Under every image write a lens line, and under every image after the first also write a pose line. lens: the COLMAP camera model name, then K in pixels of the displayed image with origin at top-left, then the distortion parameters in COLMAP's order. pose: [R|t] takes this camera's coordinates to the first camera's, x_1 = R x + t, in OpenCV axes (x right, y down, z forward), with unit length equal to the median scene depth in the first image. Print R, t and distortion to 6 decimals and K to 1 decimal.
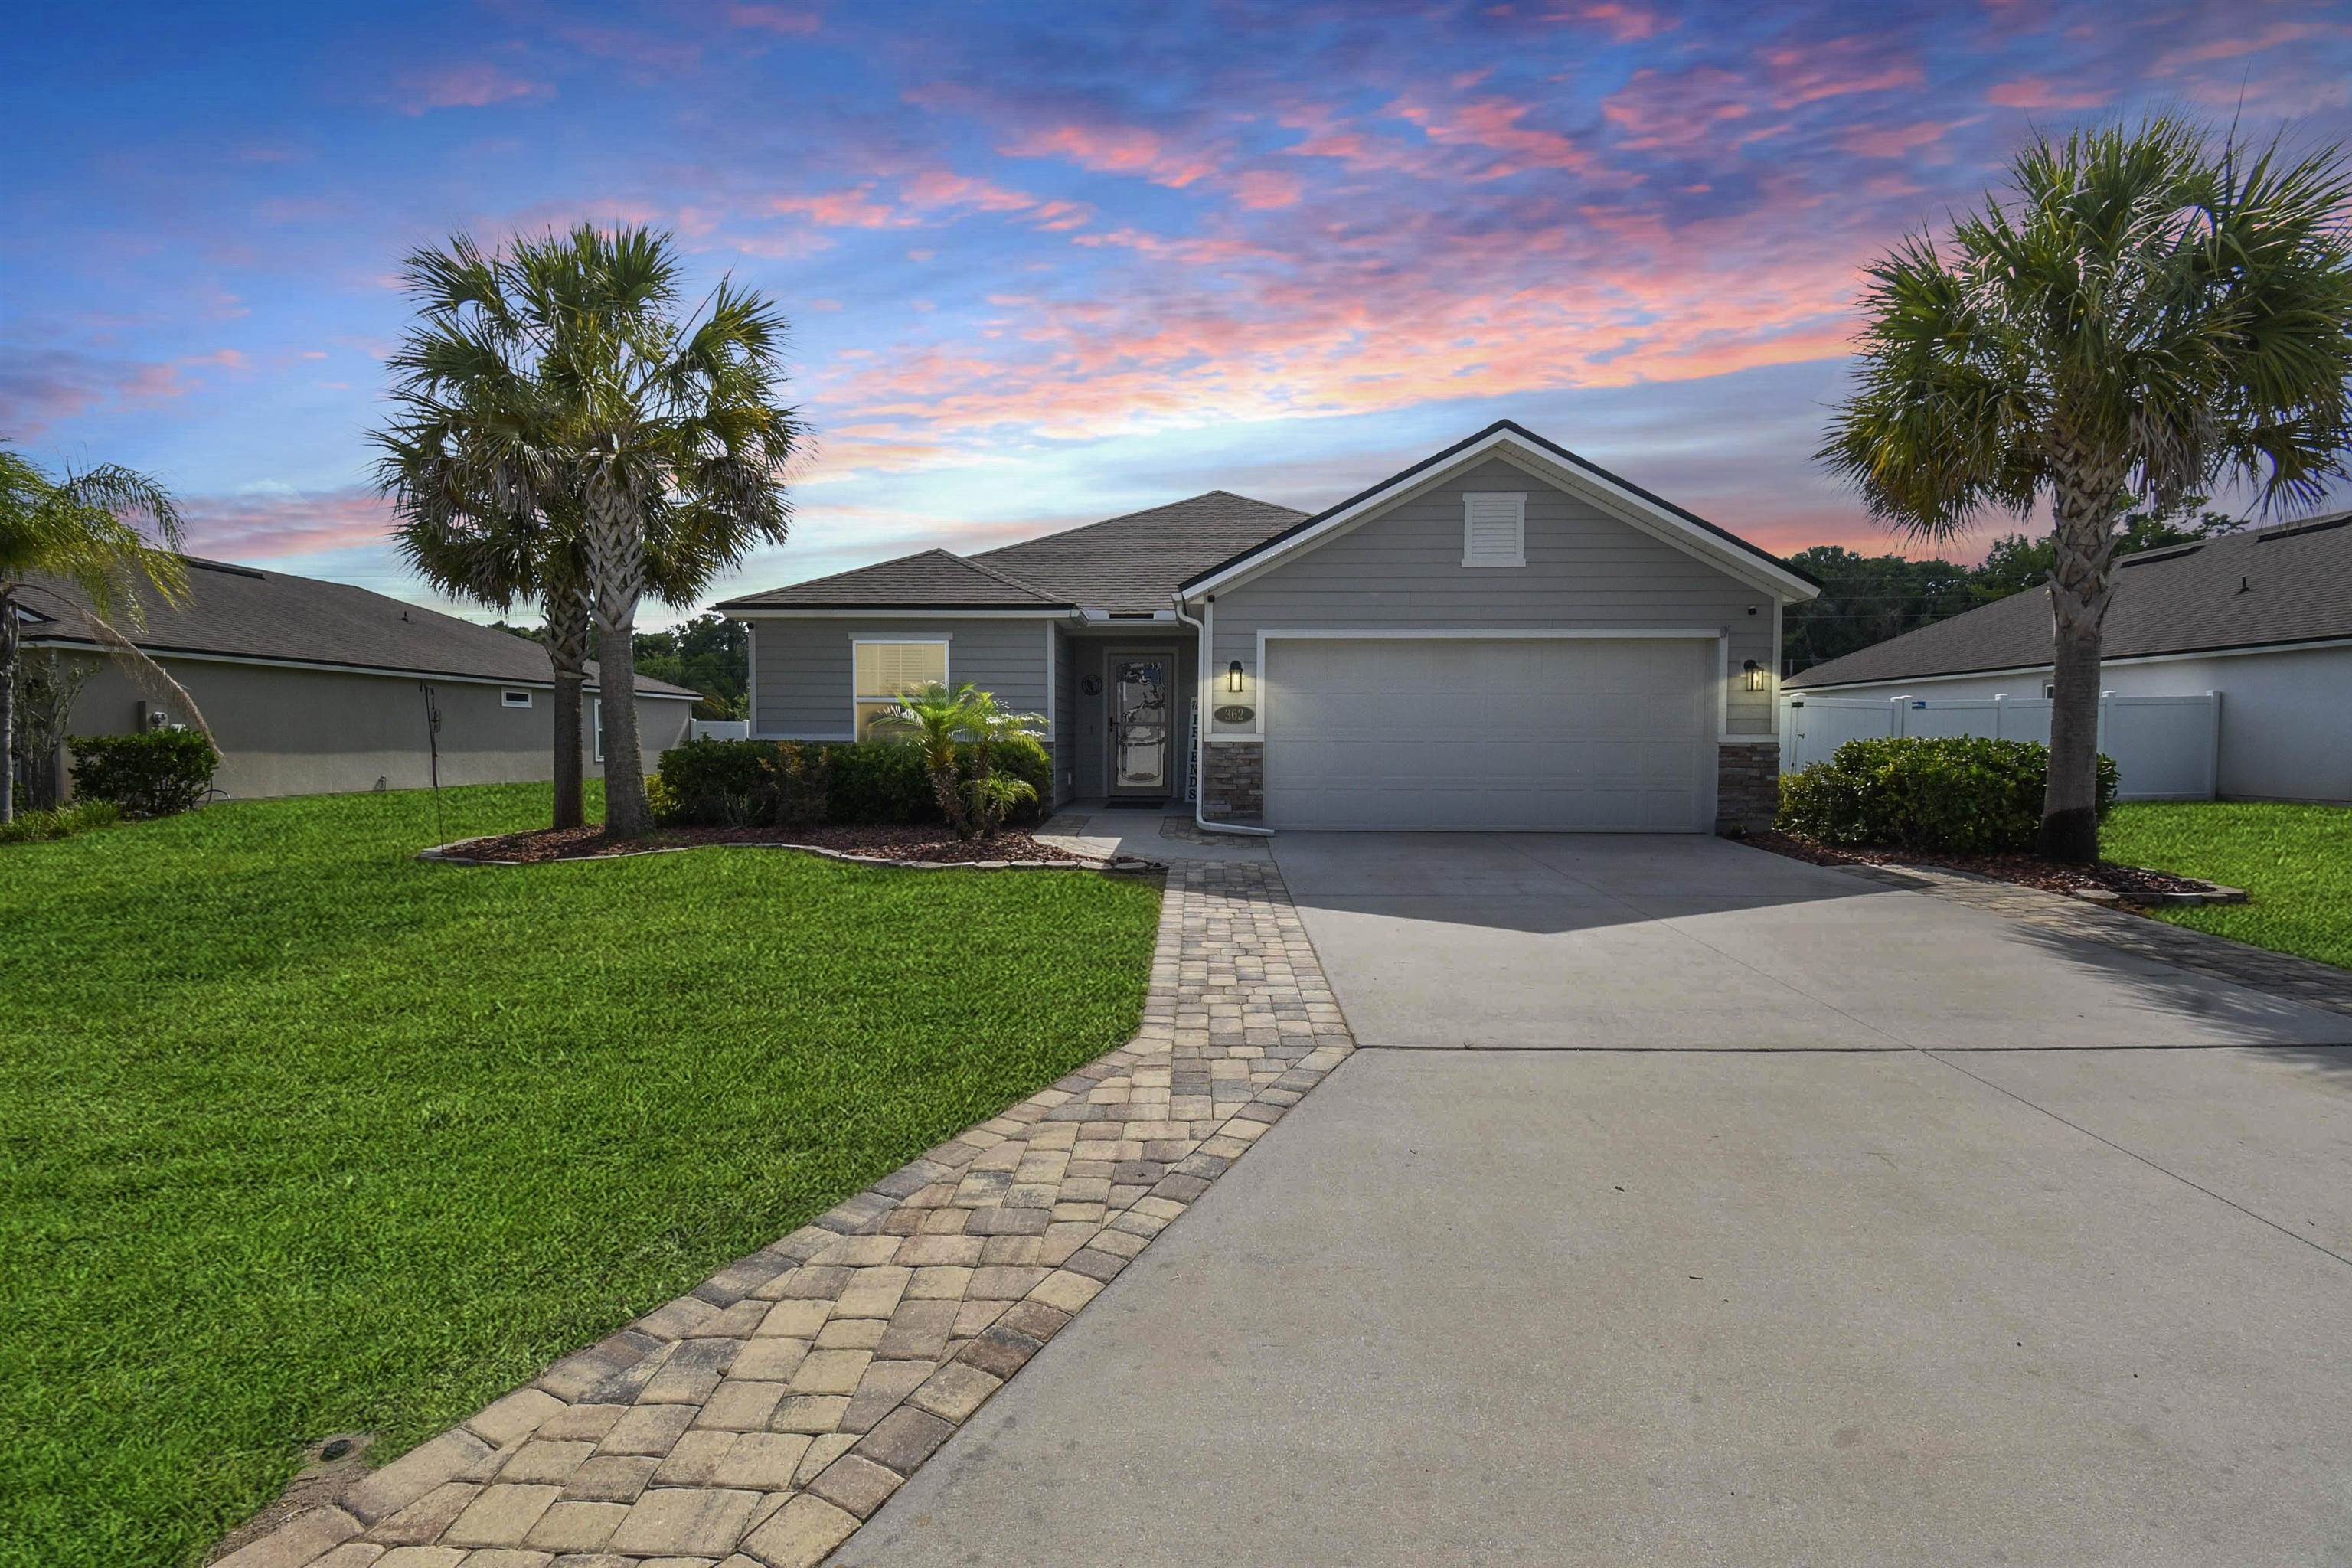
lens RADIAL K [[1026.8, 0, 1171.9], [0, 1026.8, 819.3], [0, 0, 1]] dist [0.001157, -0.000160]
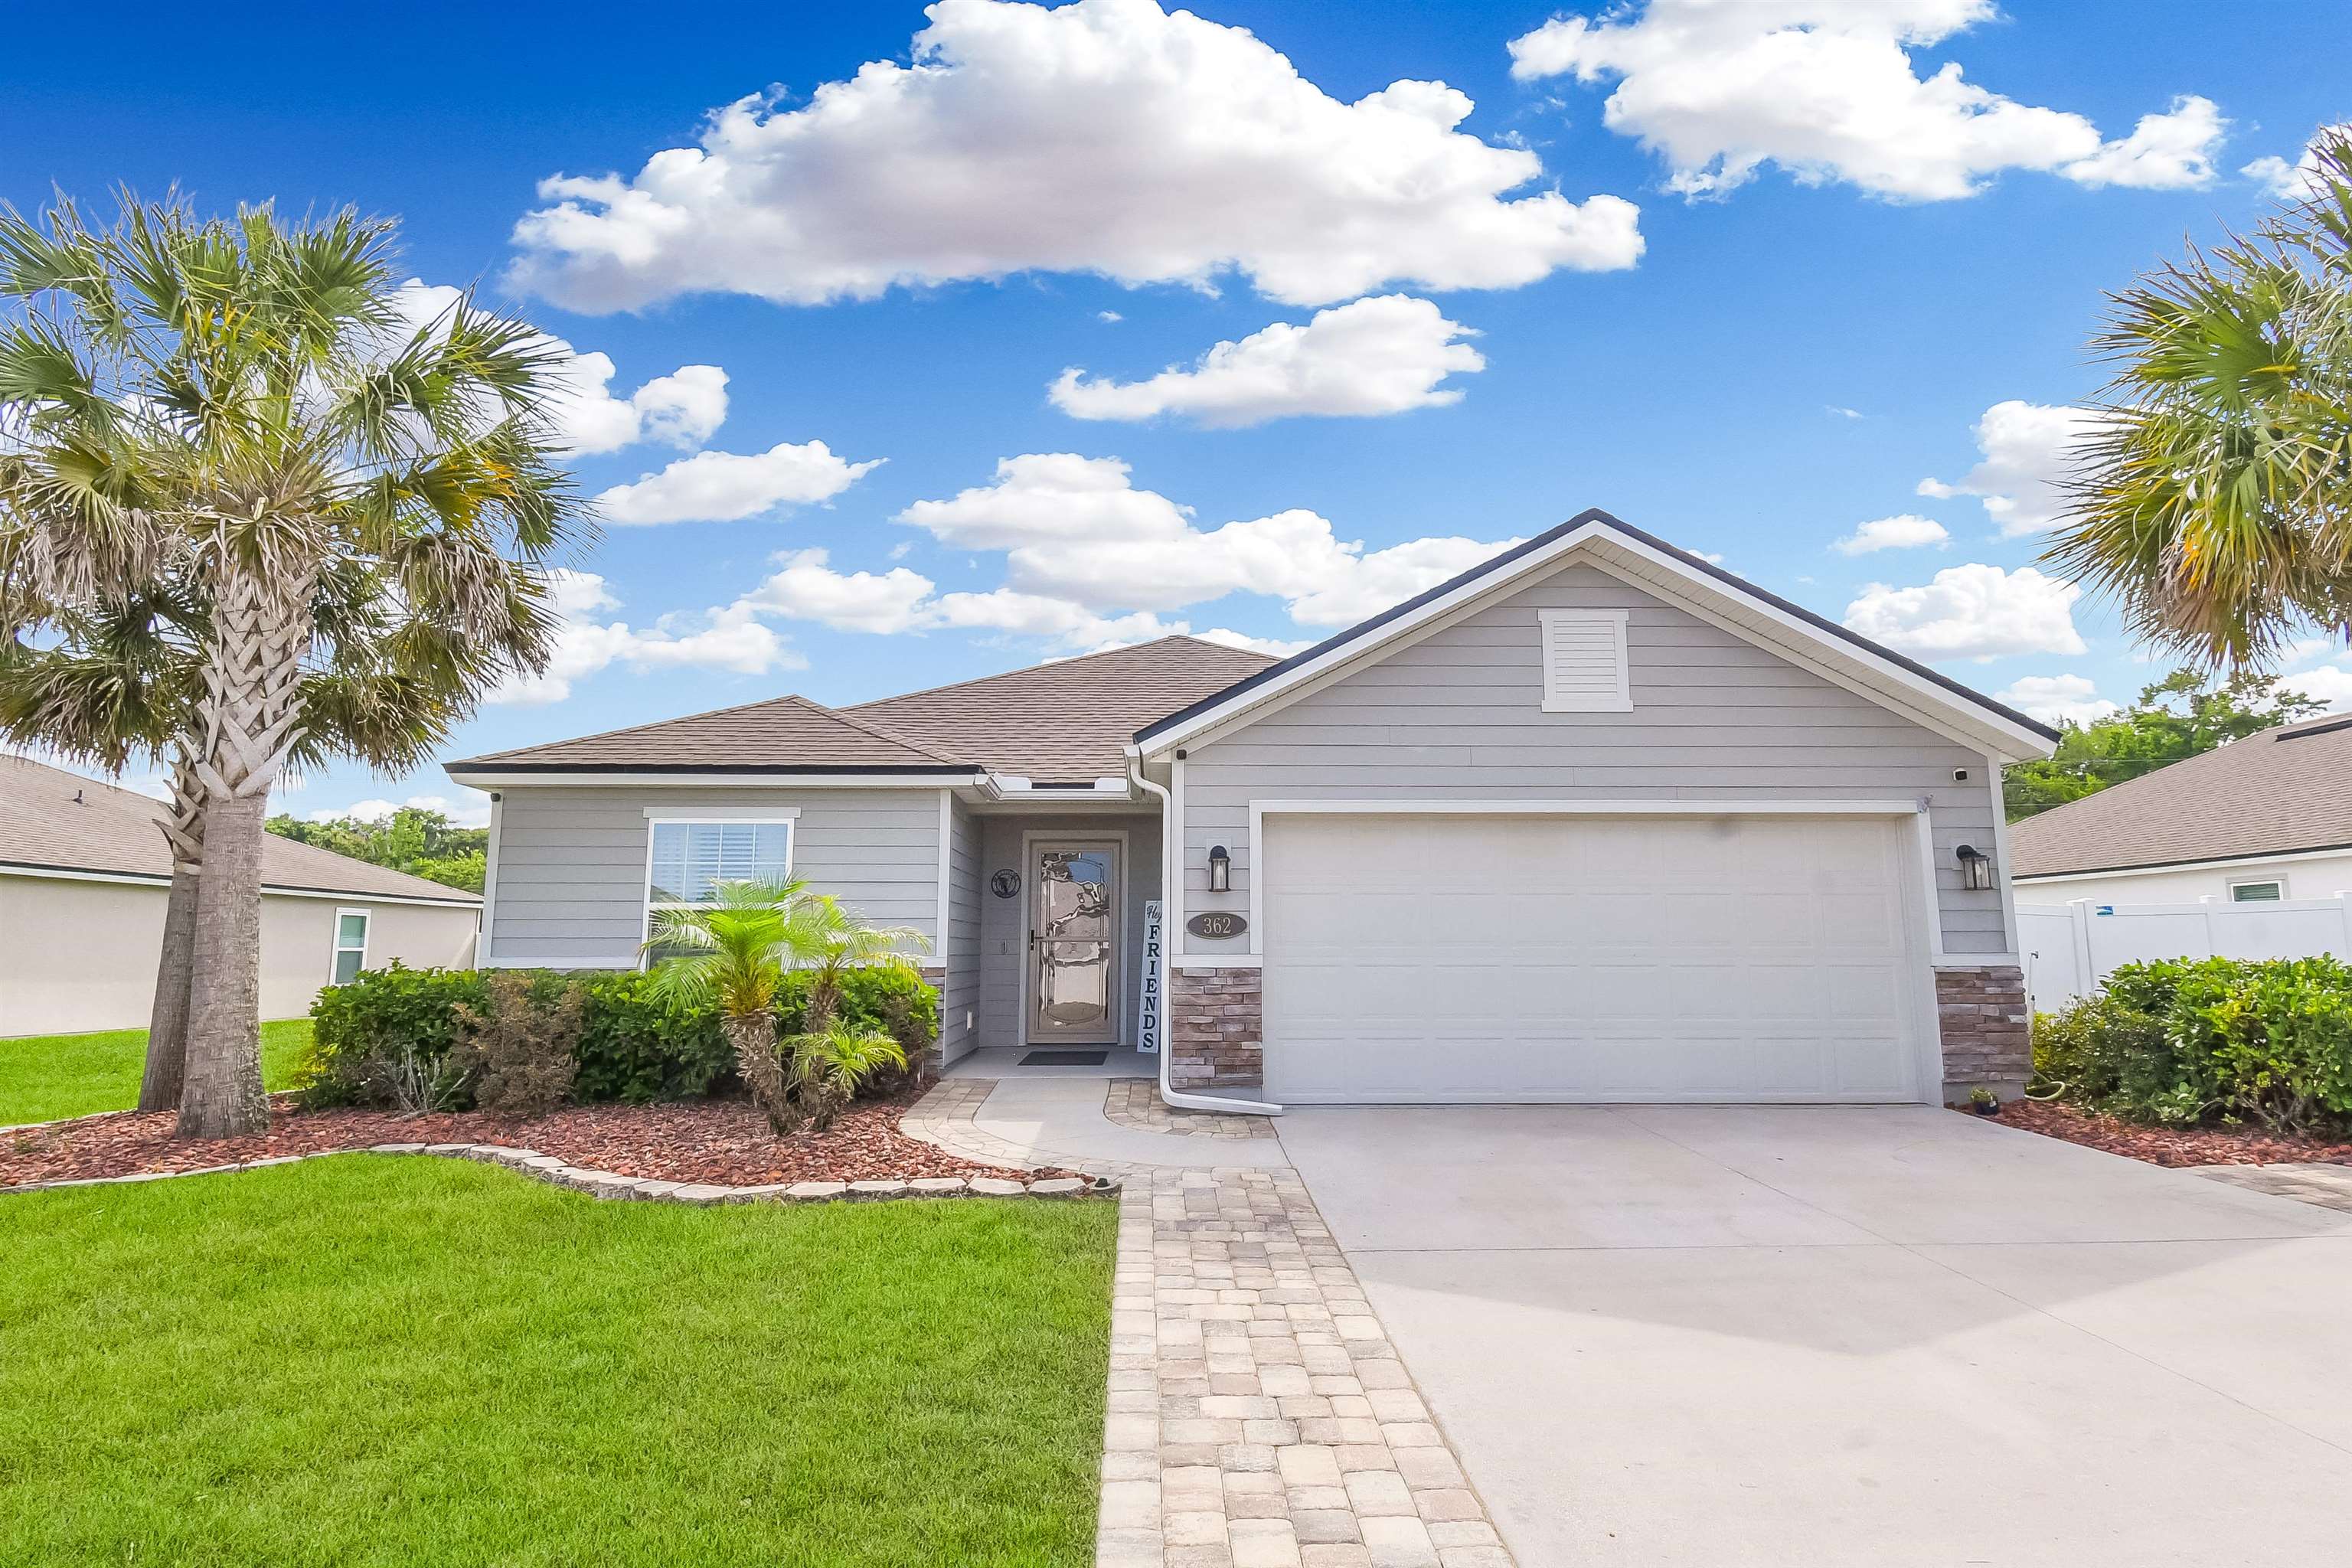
lens RADIAL K [[1240.6, 0, 1176.0], [0, 1240.6, 784.0], [0, 0, 1]] dist [0.044267, -0.048565]
pose [[0.998599, 0.002678, 0.052843, -0.008330], [0.008552, 0.977415, -0.211157, -0.022393], [-0.052215, 0.211313, 0.976023, 0.200059]]
